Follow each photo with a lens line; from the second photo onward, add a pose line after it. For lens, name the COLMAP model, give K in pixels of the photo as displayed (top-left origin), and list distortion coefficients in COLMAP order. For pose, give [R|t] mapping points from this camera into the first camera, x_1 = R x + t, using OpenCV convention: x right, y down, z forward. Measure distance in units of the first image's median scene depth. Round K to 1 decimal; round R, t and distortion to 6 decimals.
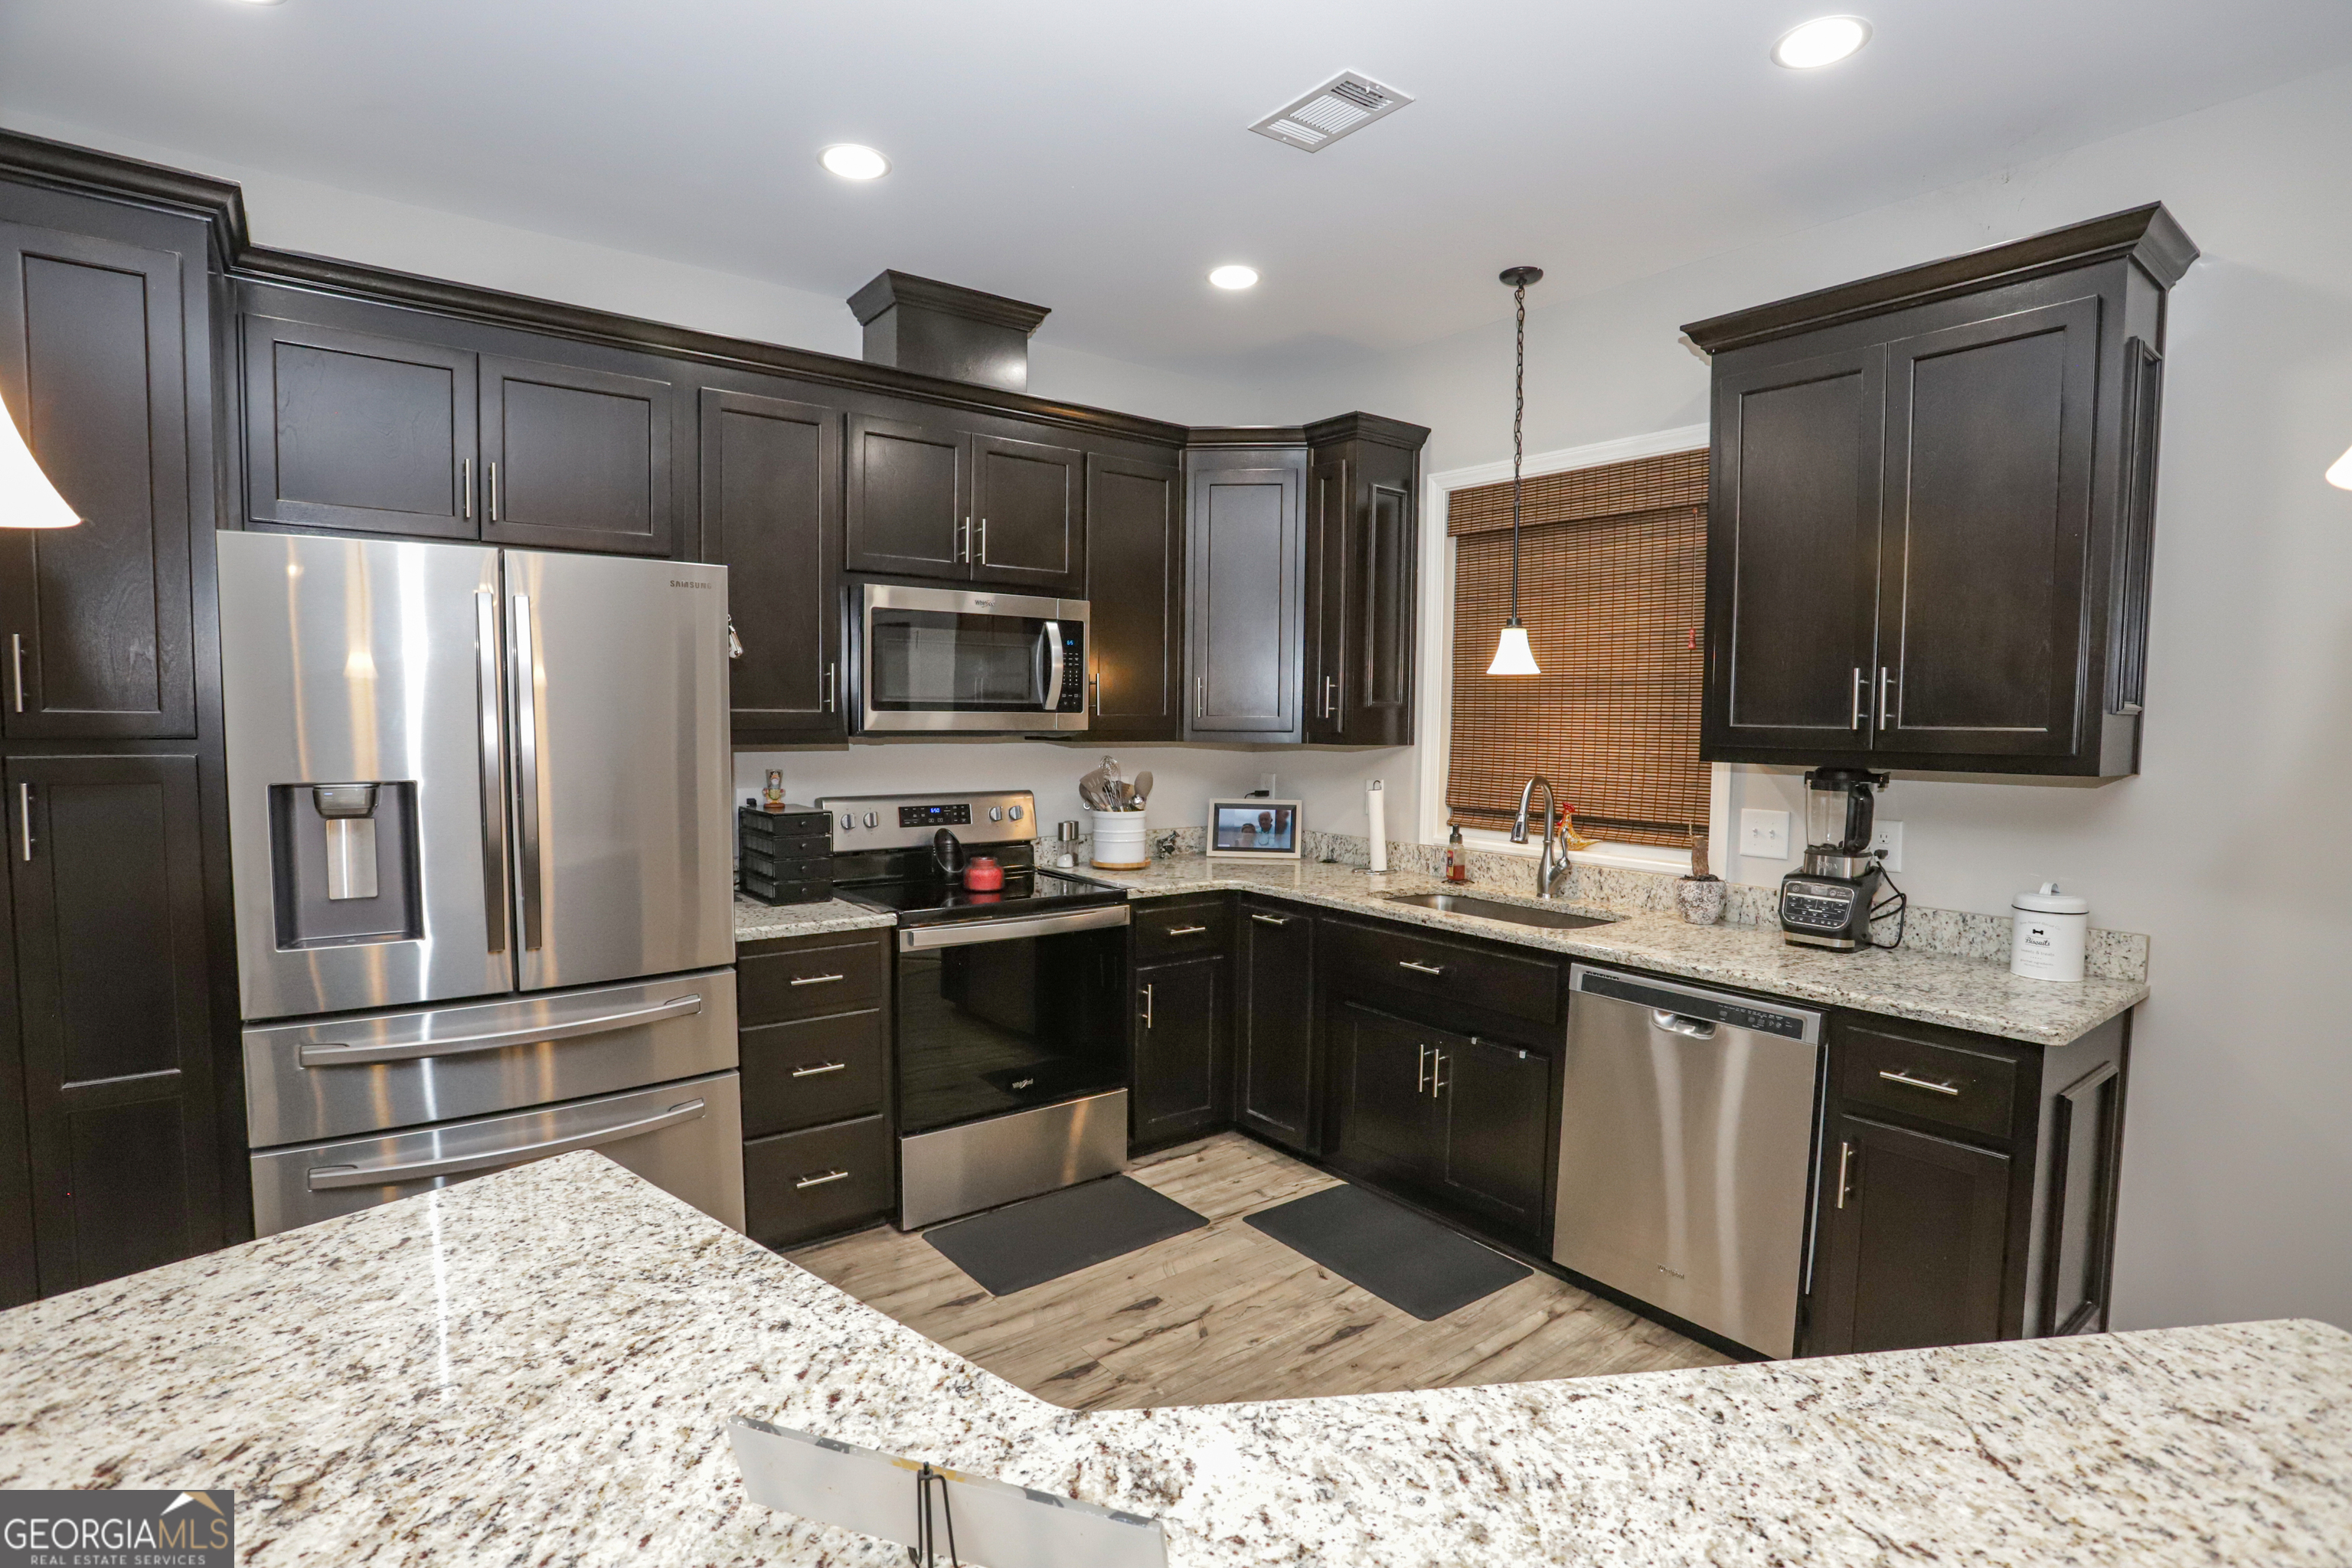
lens RADIAL K [[1137.9, 0, 1170.4], [0, 1137.9, 788.2], [0, 0, 1]] dist [-0.055290, 0.015609]
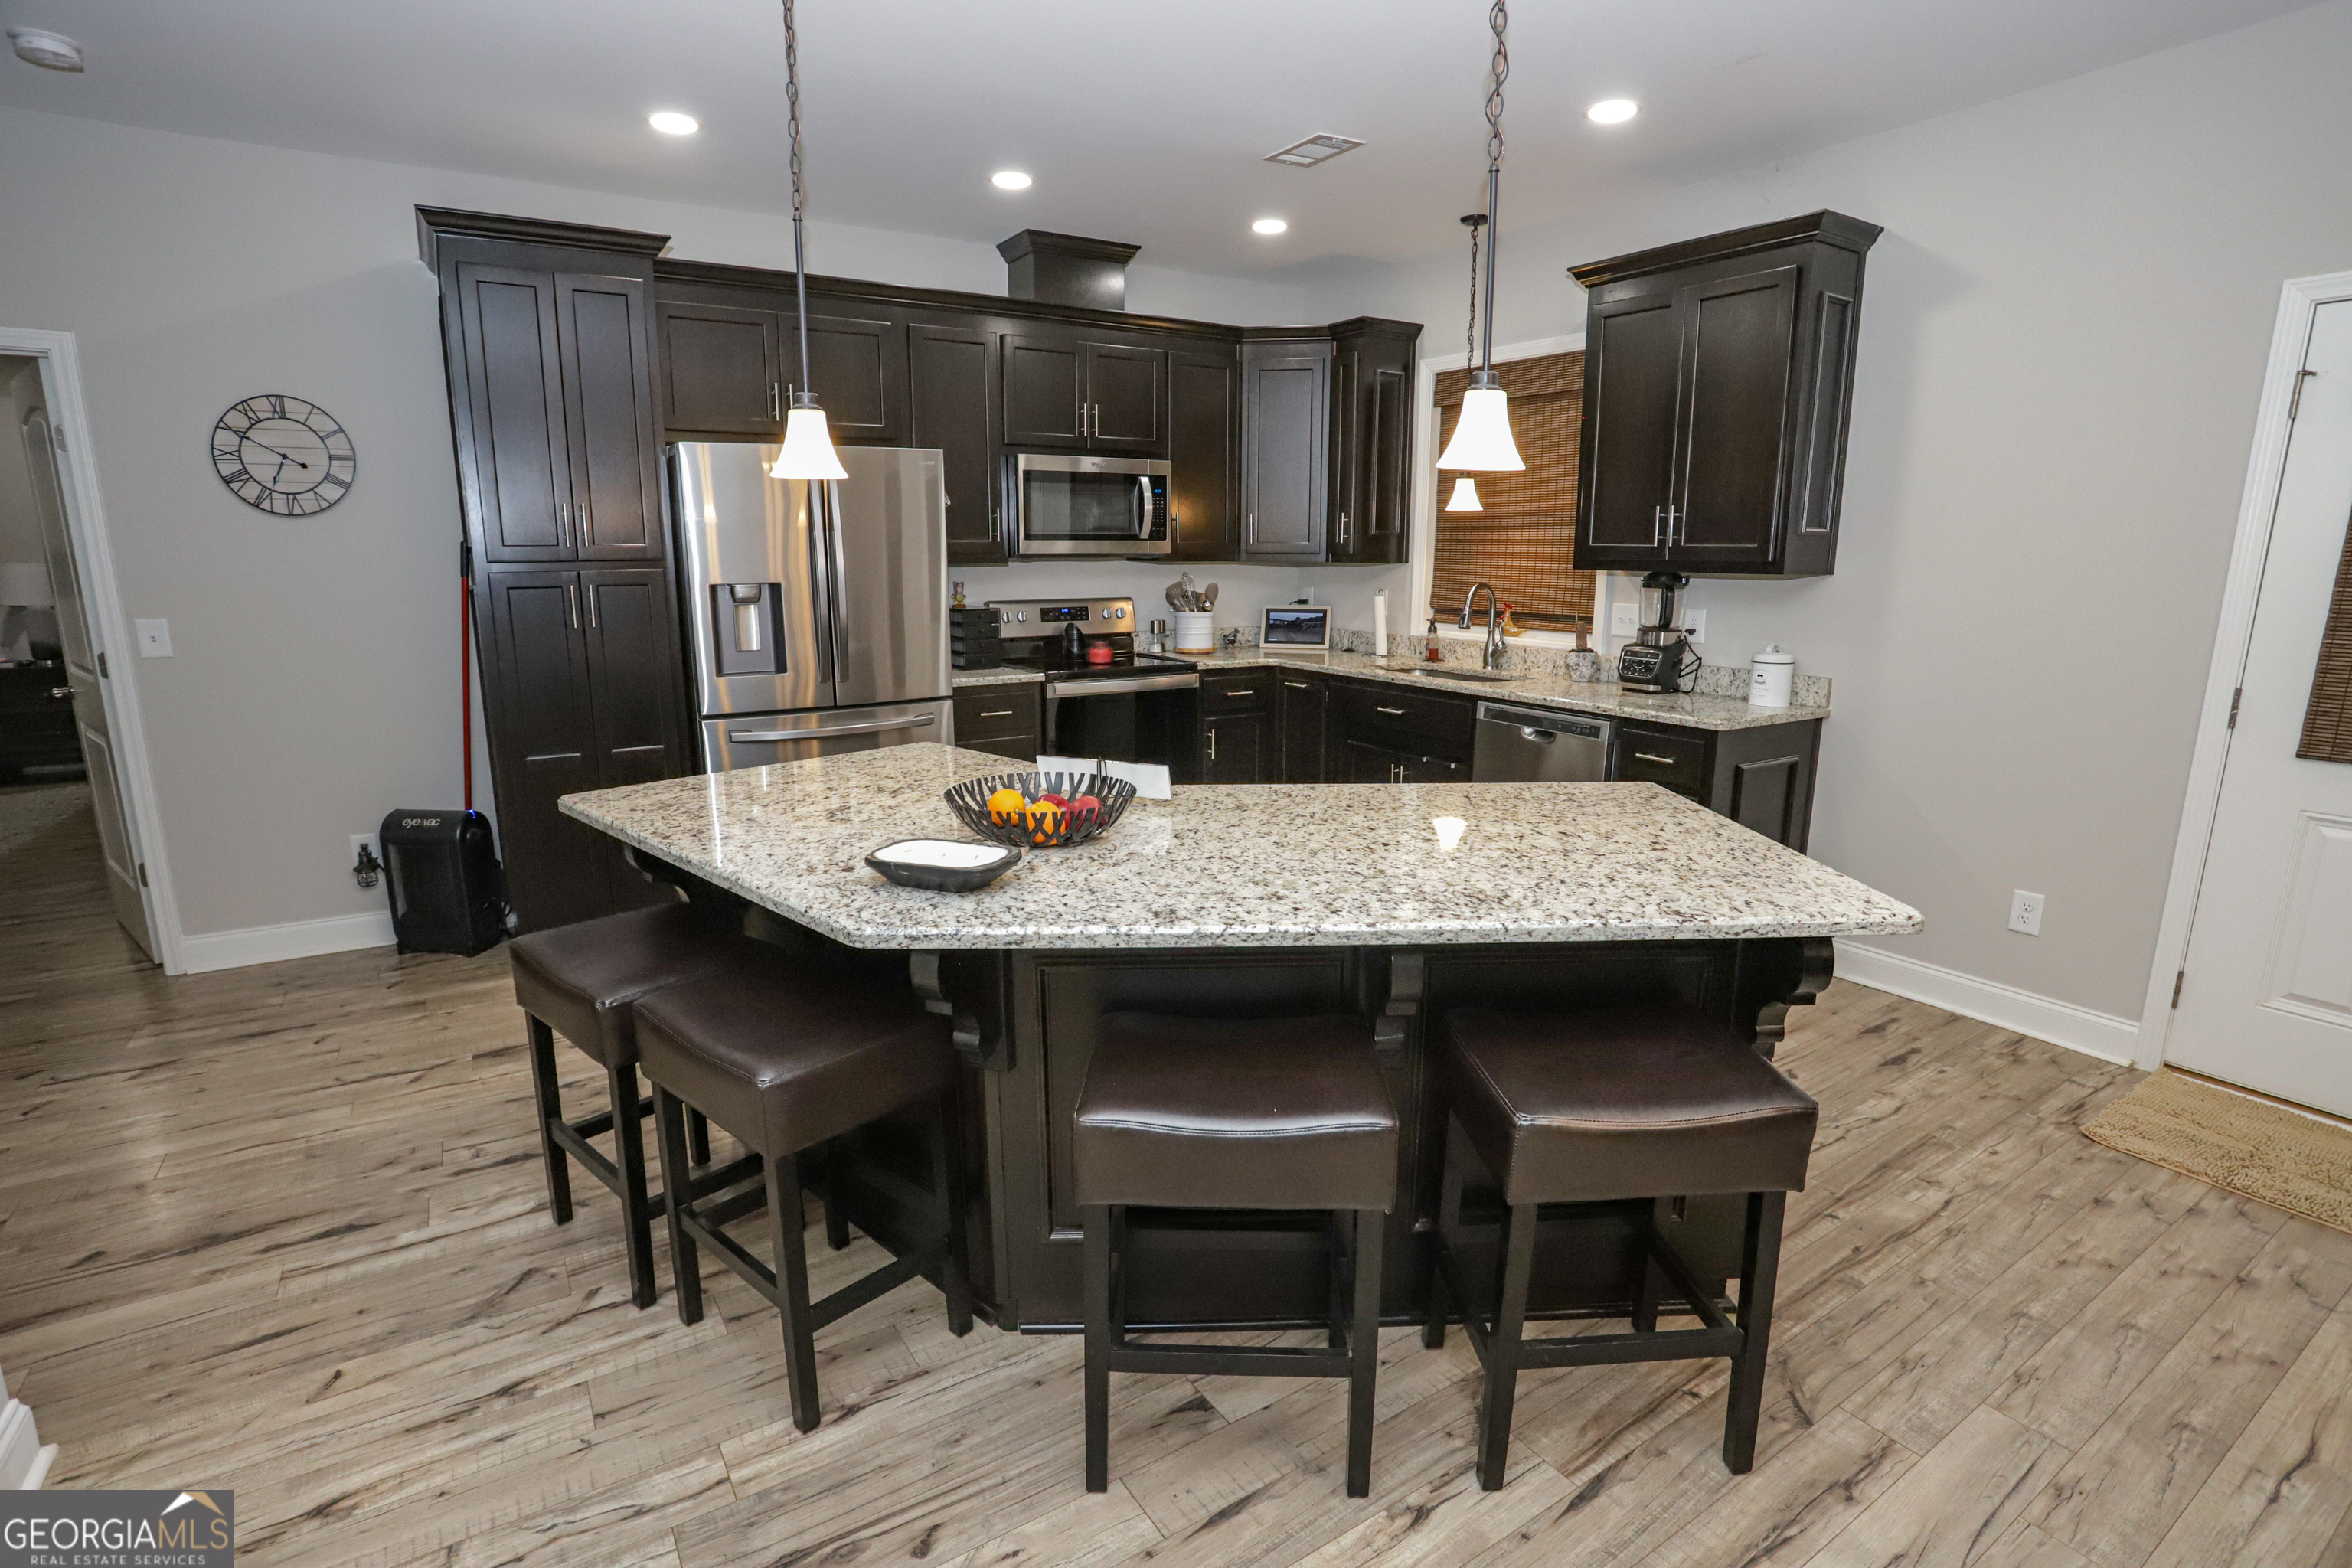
lens RADIAL K [[1137.9, 0, 1179.7], [0, 1137.9, 775.8], [0, 0, 1]] dist [-0.055290, 0.015609]
pose [[0.996599, 0.007305, -0.082081, 0.061419], [0.003684, 0.991117, 0.132941, 0.038504], [0.082323, -0.132791, 0.987719, -0.467281]]
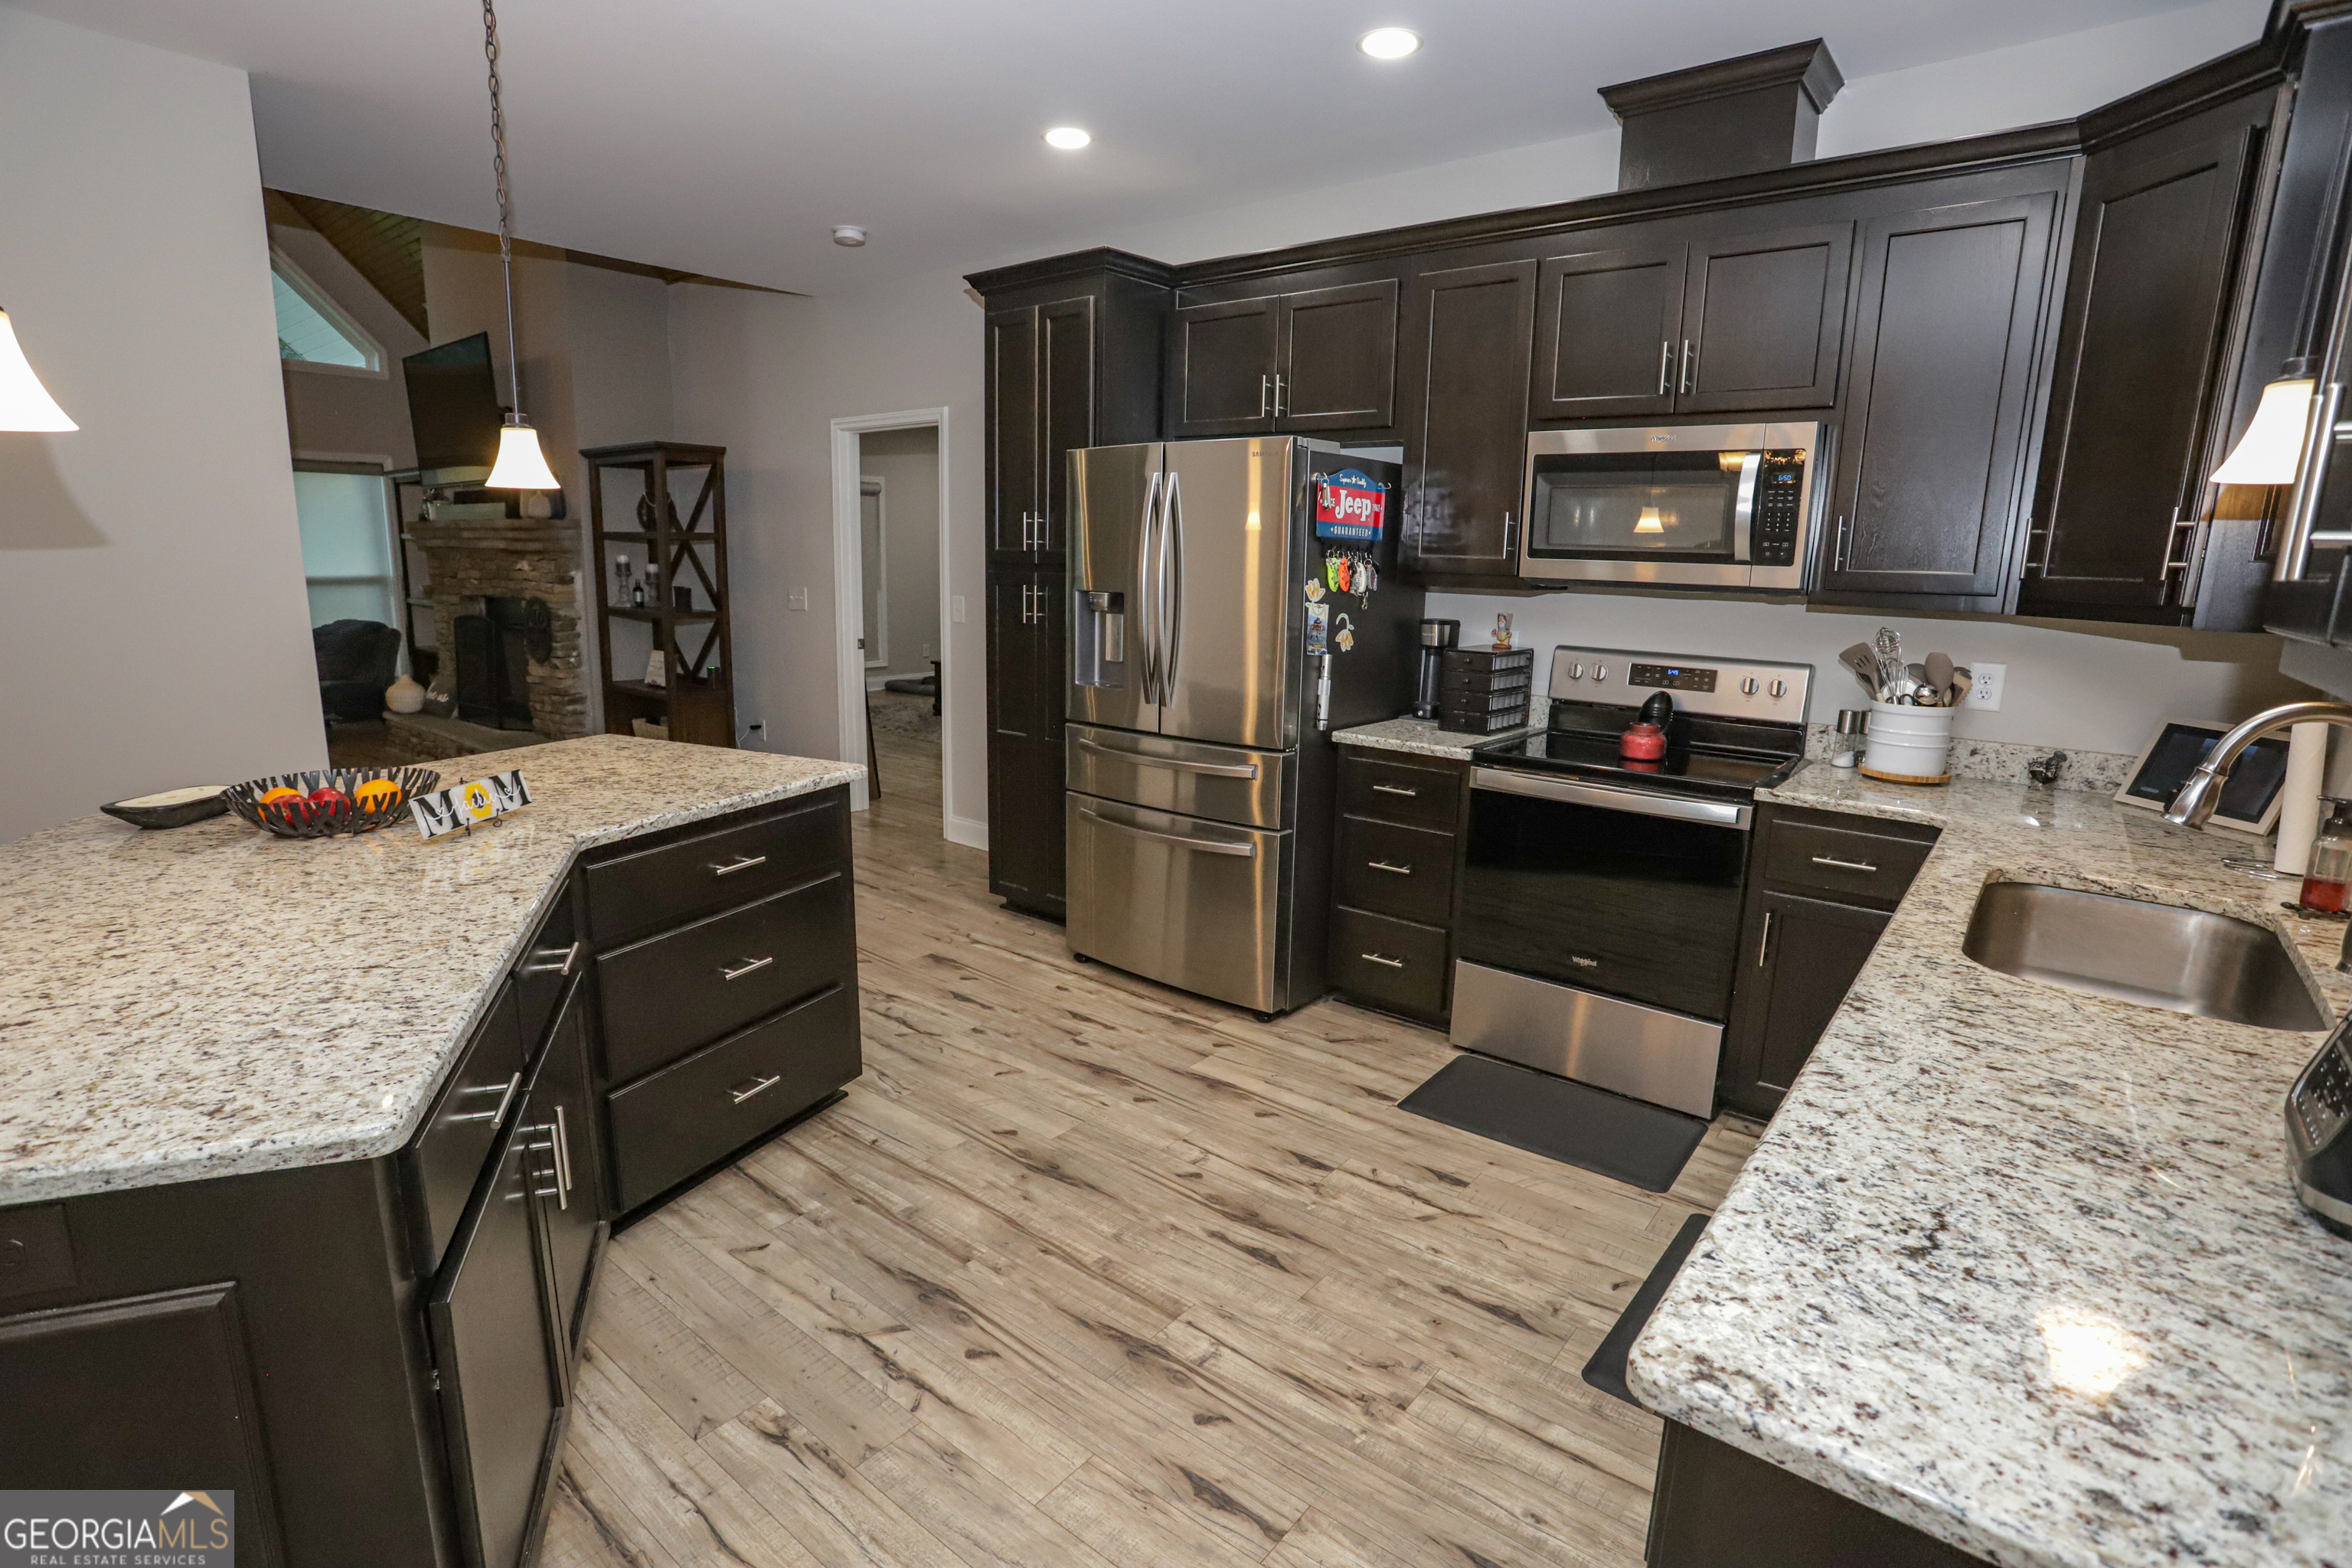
lens RADIAL K [[1137.9, 0, 1182.5], [0, 1137.9, 779.3], [0, 0, 1]] dist [-0.055290, 0.015609]
pose [[0.236068, 0.183054, -0.954339, 0.629567], [-0.082757, 0.982316, 0.167949, -0.016703], [0.968206, 0.039331, 0.247042, 0.424105]]
